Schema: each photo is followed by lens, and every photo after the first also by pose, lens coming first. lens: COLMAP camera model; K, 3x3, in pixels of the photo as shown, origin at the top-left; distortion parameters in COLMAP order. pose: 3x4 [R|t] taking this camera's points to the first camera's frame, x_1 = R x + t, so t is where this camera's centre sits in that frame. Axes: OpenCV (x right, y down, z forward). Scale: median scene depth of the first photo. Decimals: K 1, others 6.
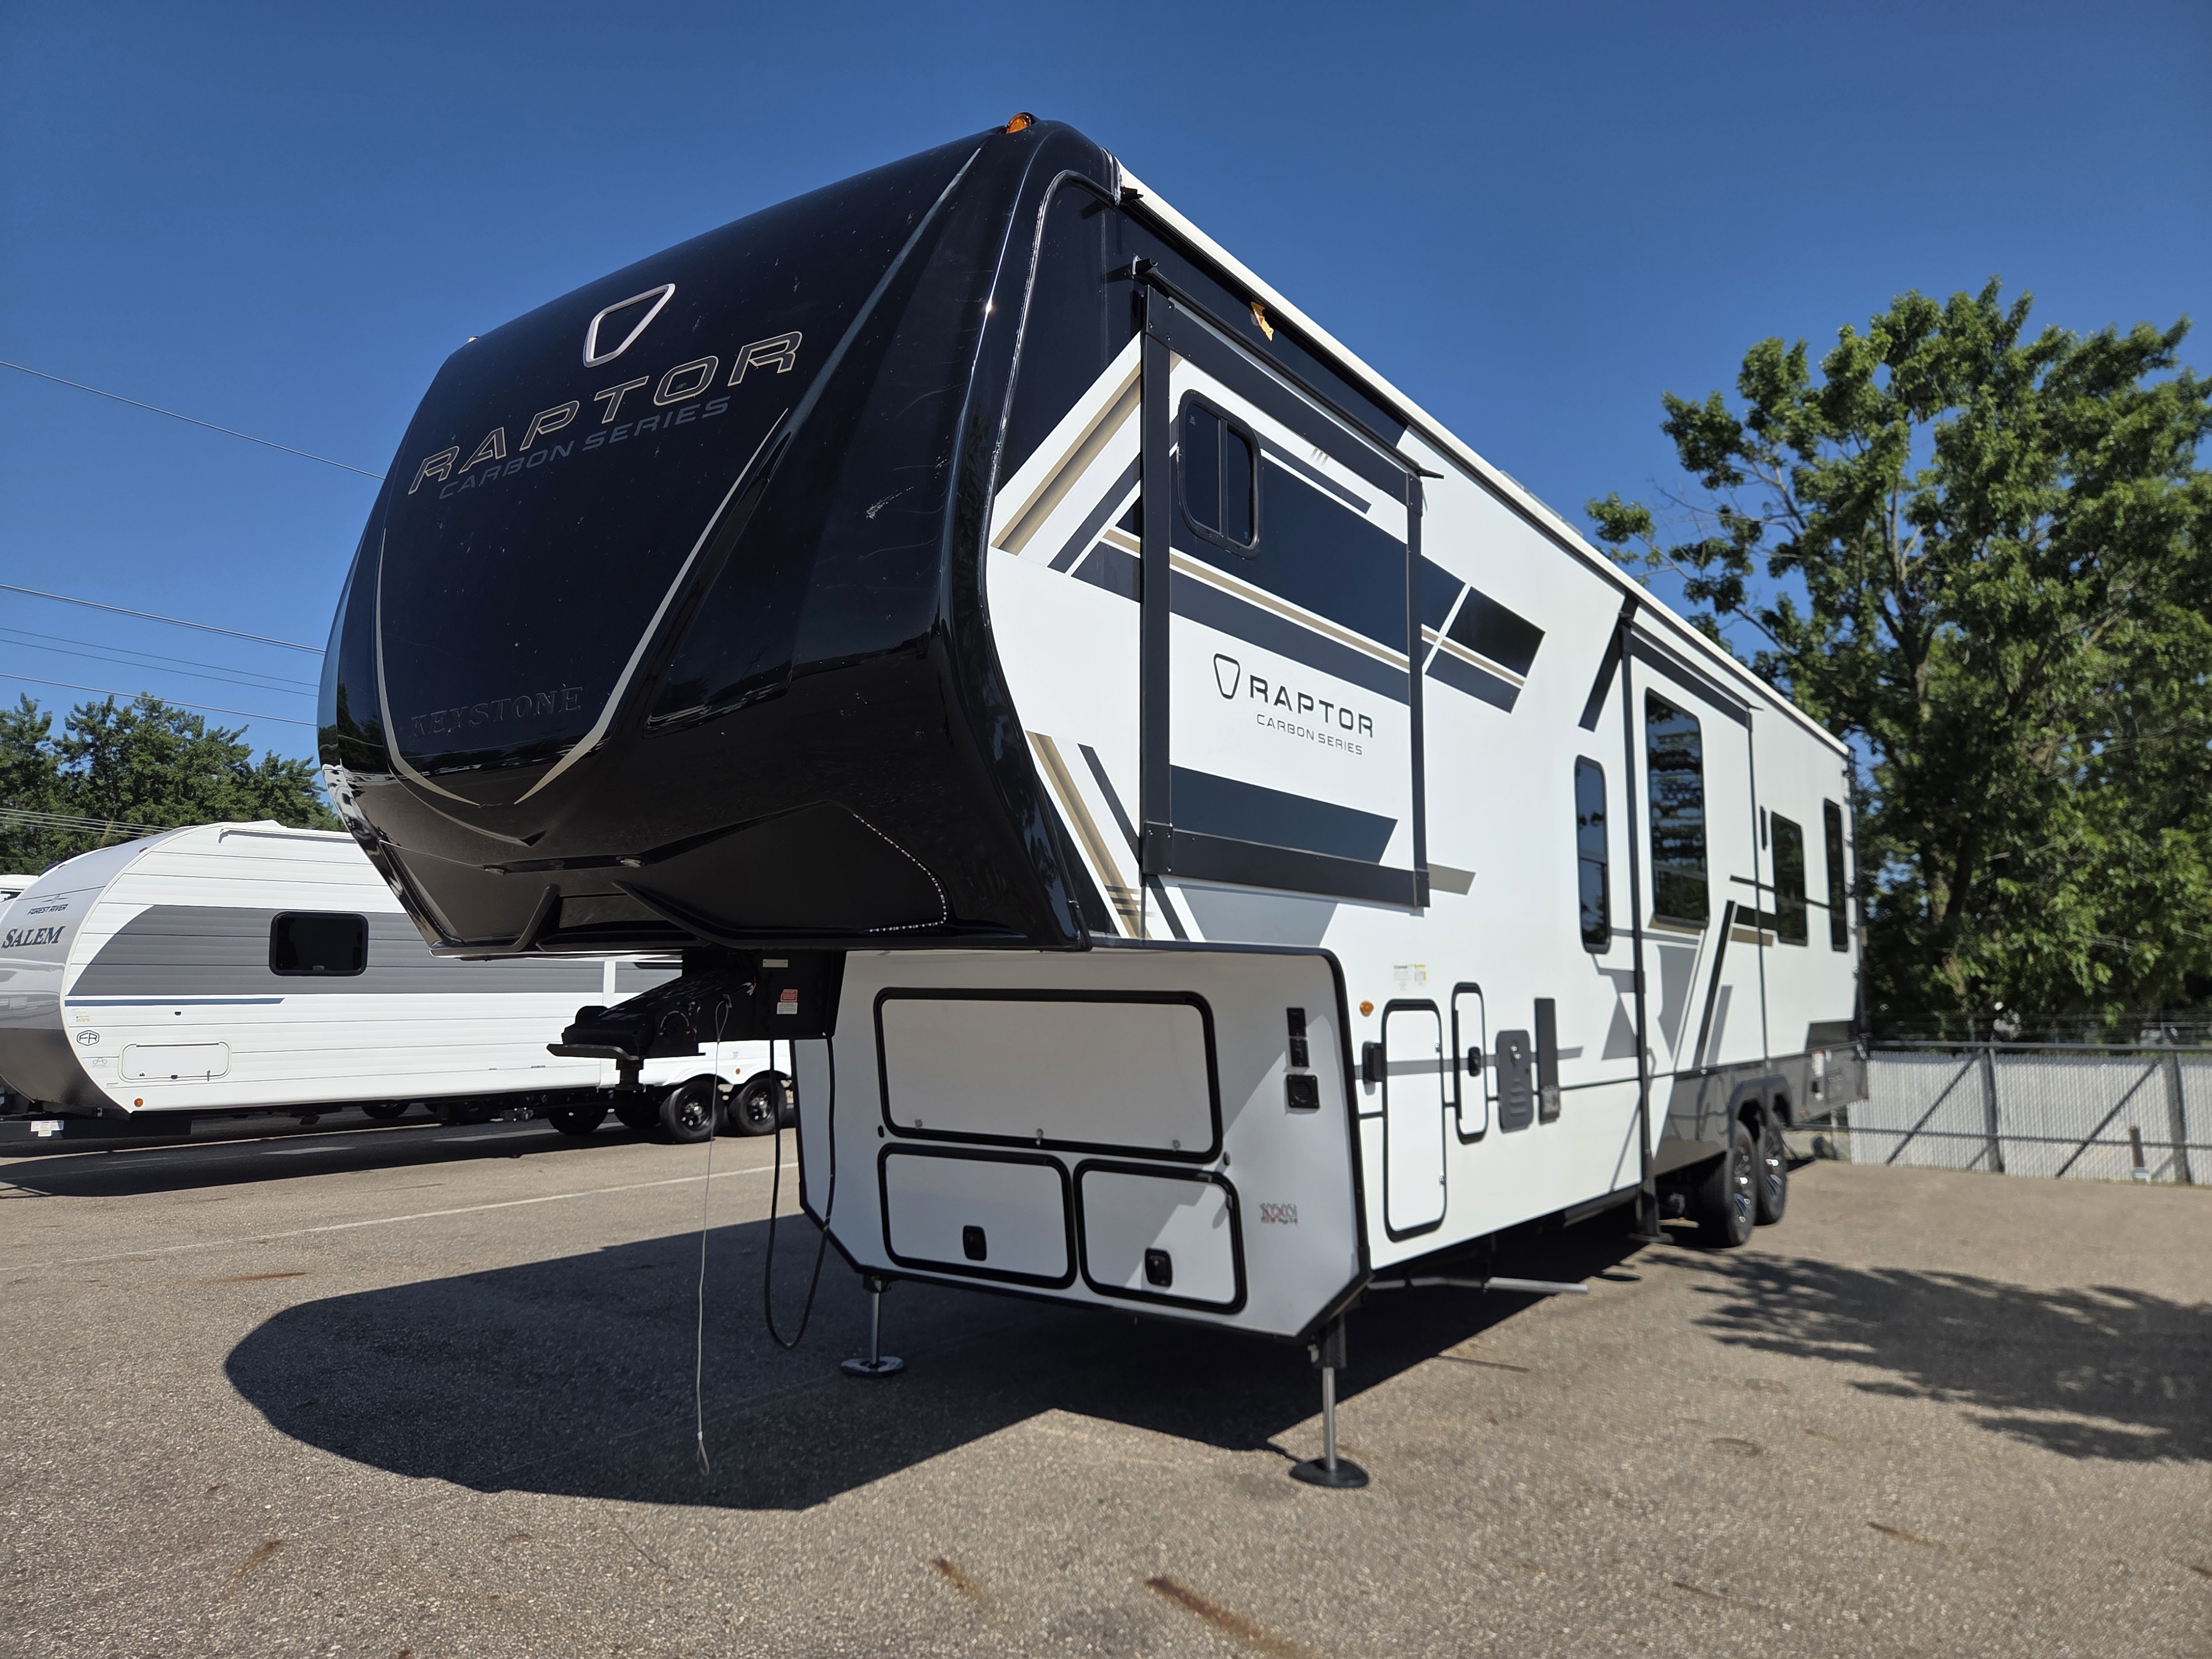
lens RADIAL K [[1496.4, 0, 1106.4], [0, 1496.4, 831.4], [0, 0, 1]] dist [0.040955, -0.032175]
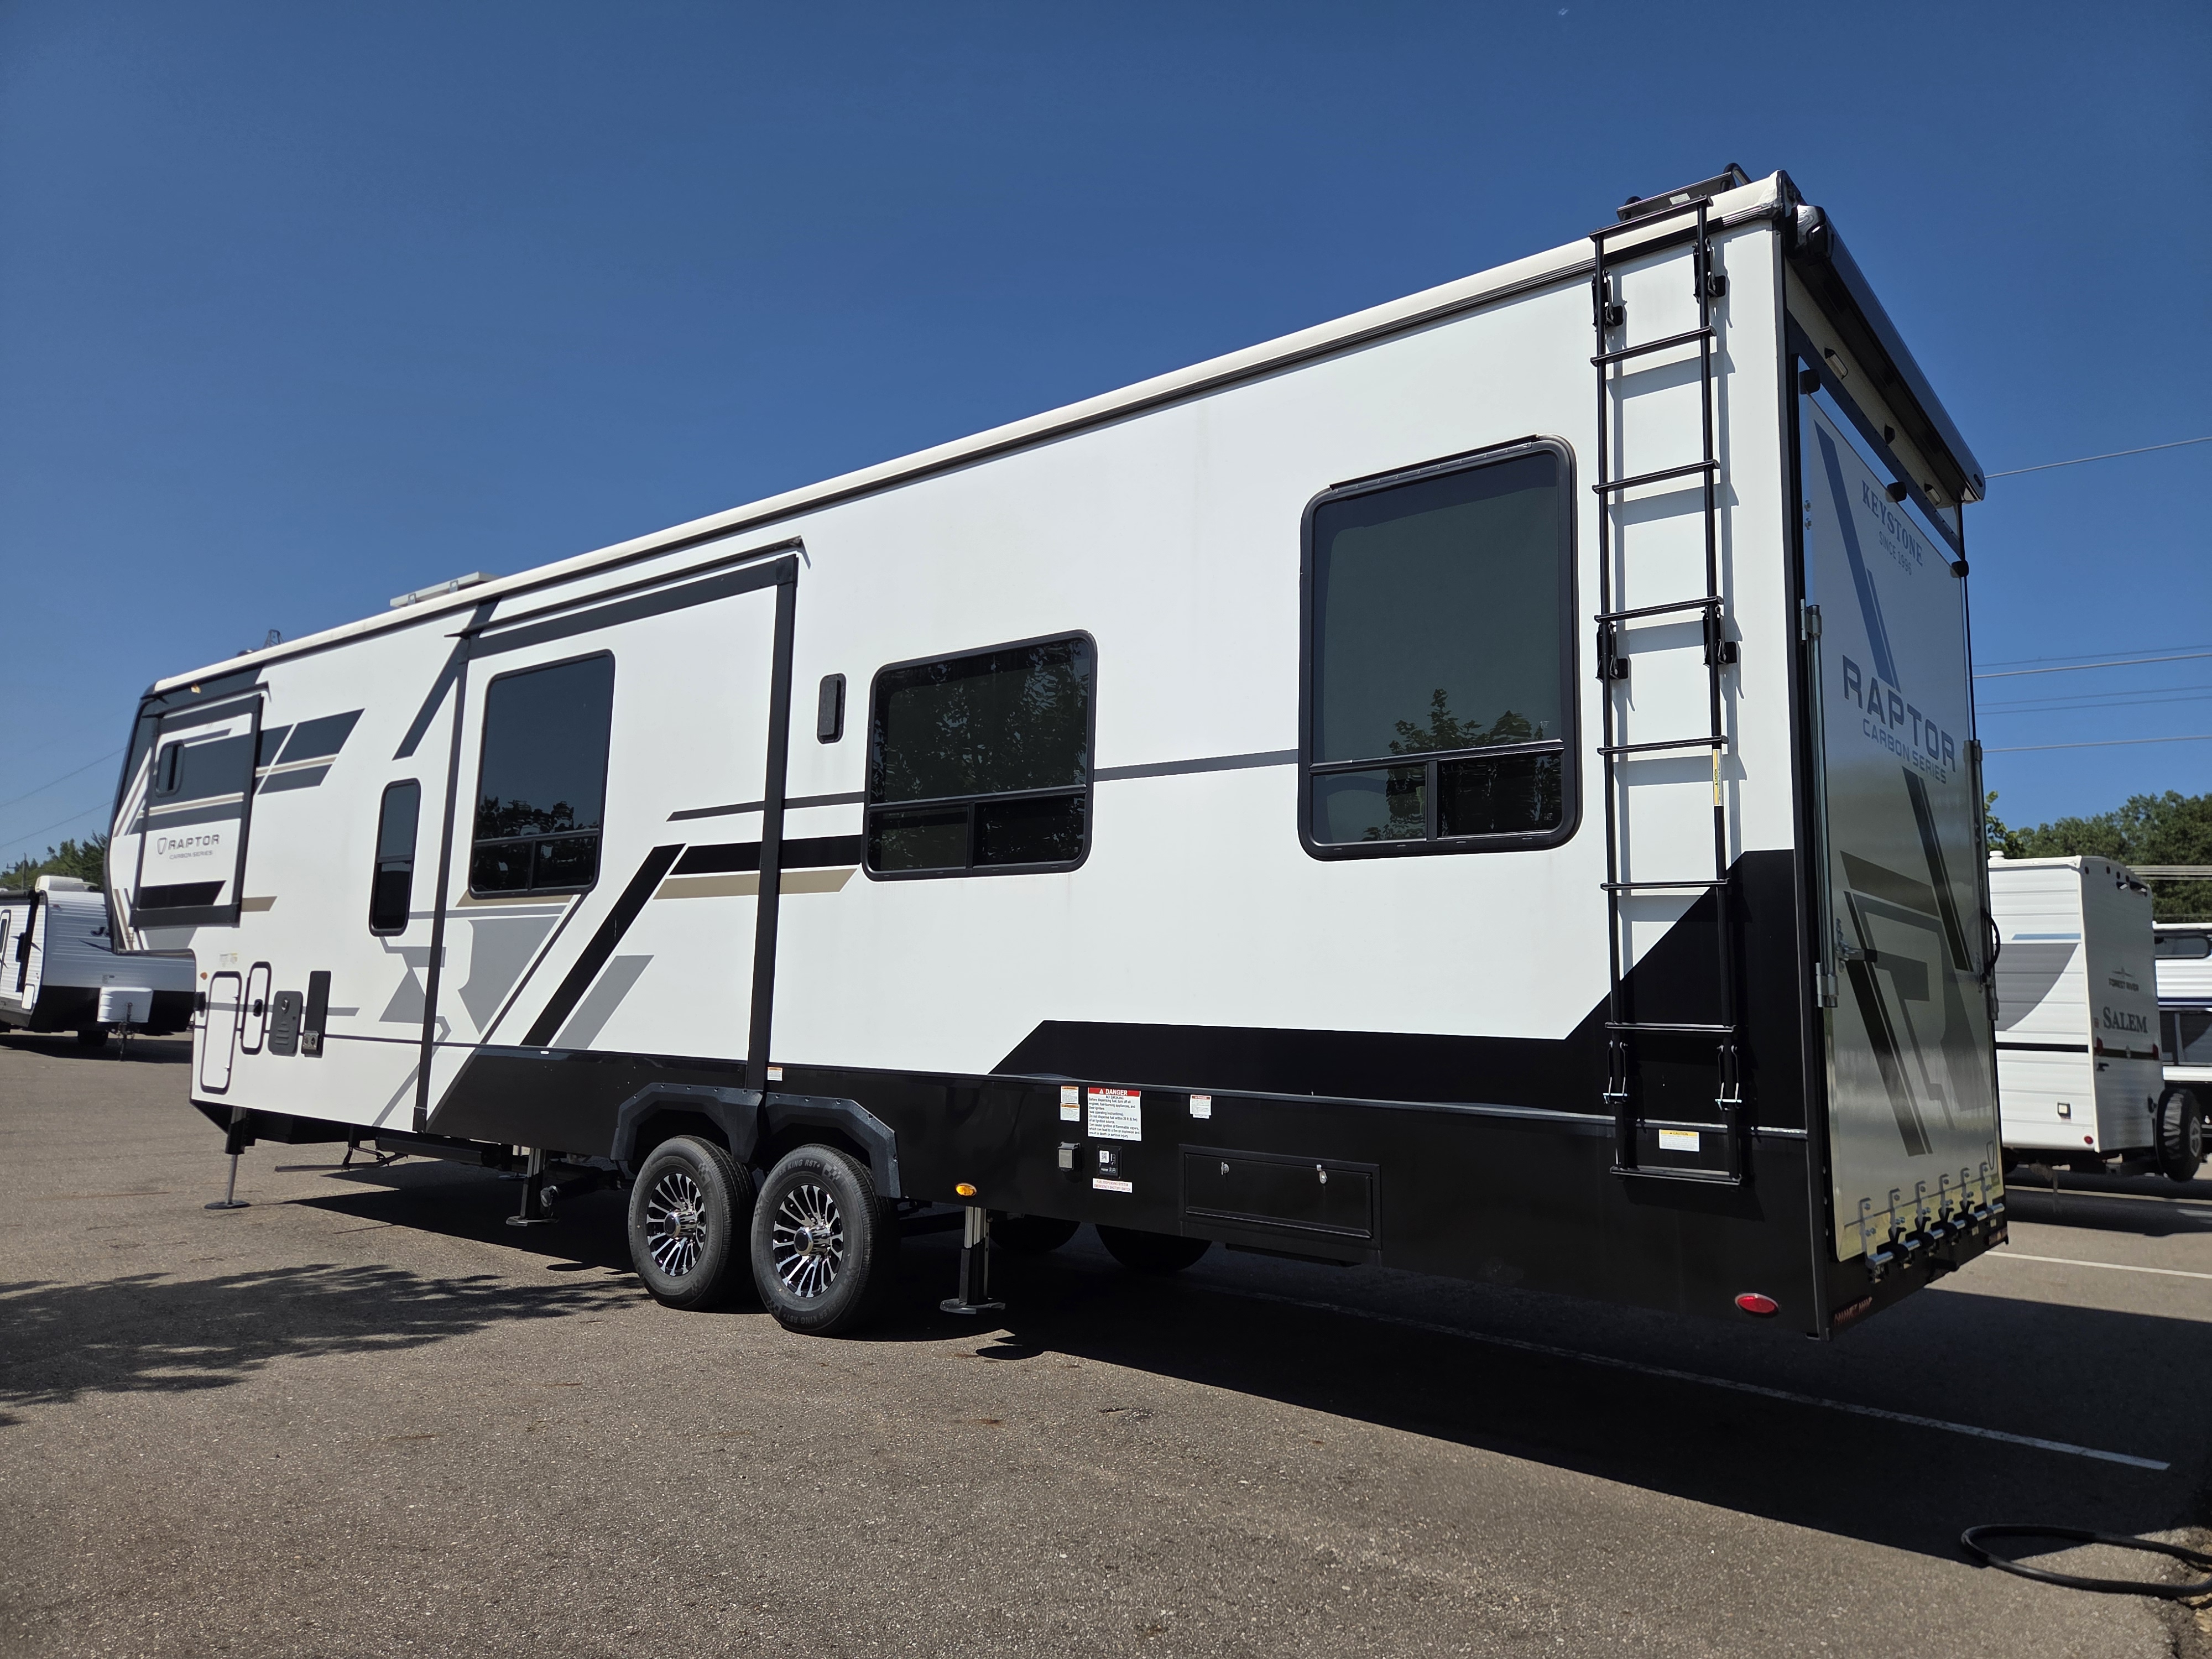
lens RADIAL K [[1496.4, 0, 1108.5], [0, 1496.4, 818.3], [0, 0, 1]] dist [0.040955, -0.032175]
pose [[-0.074171, -0.133614, -0.988254, 1.910104], [0.081077, 0.986895, -0.139515, 0.259395], [0.993944, -0.090472, -0.062366, 2.094248]]
